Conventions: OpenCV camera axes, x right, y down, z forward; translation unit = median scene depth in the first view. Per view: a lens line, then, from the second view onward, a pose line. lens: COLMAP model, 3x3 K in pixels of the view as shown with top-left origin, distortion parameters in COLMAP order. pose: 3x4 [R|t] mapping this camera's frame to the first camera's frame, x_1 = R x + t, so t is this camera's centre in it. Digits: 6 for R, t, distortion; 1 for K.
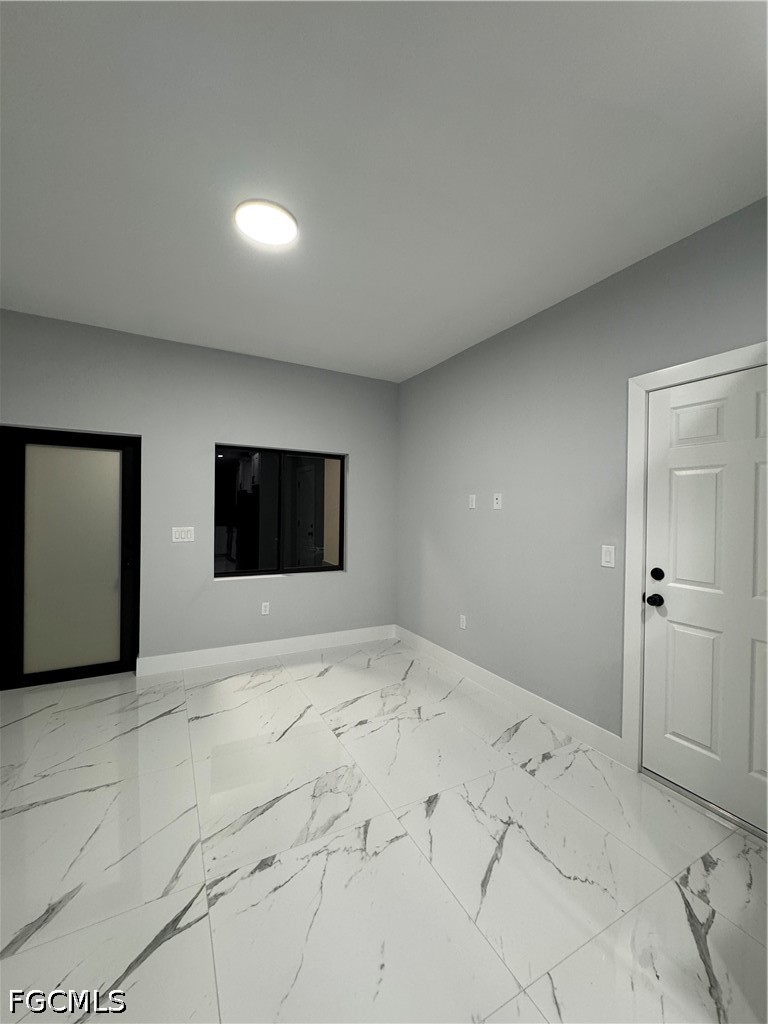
lens RADIAL K [[408.0, 0, 383.1], [0, 408.0, 512.3], [0, 0, 1]] dist [-0.003956, 0.000901]
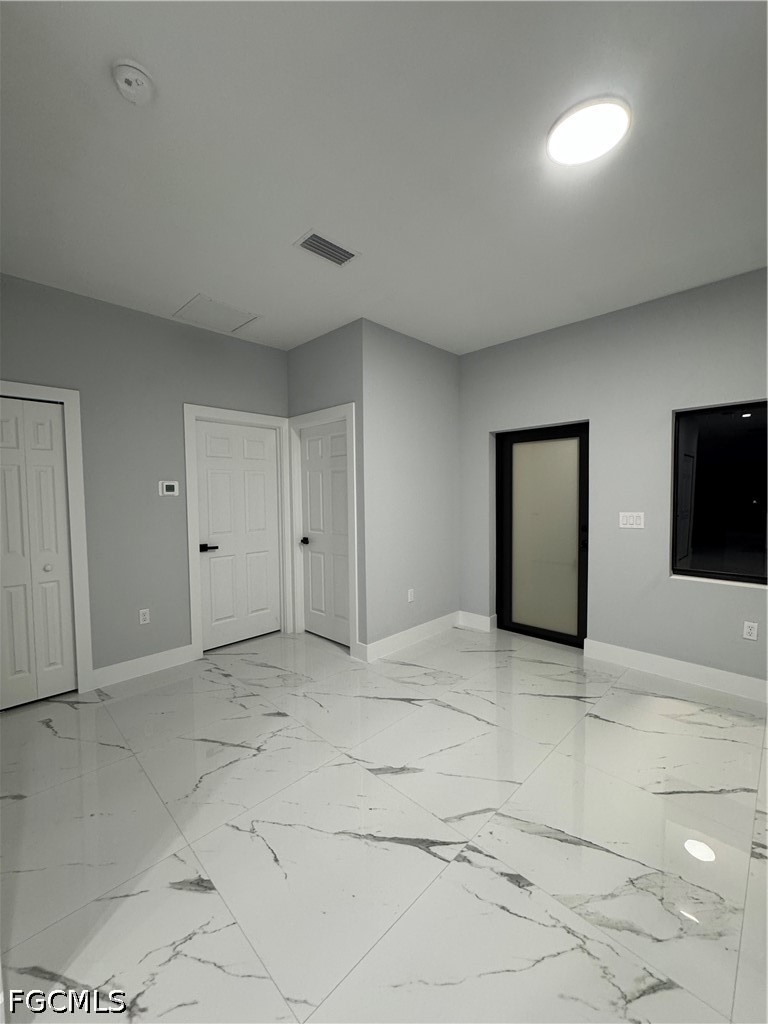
lens RADIAL K [[408.0, 0, 383.1], [0, 408.0, 512.3], [0, 0, 1]] dist [-0.003956, 0.000901]
pose [[0.288480, 0.024432, -0.957174, 0.266698], [0.009313, 0.999556, 0.028320, 0.007414], [0.957441, -0.017084, 0.288124, 0.261357]]
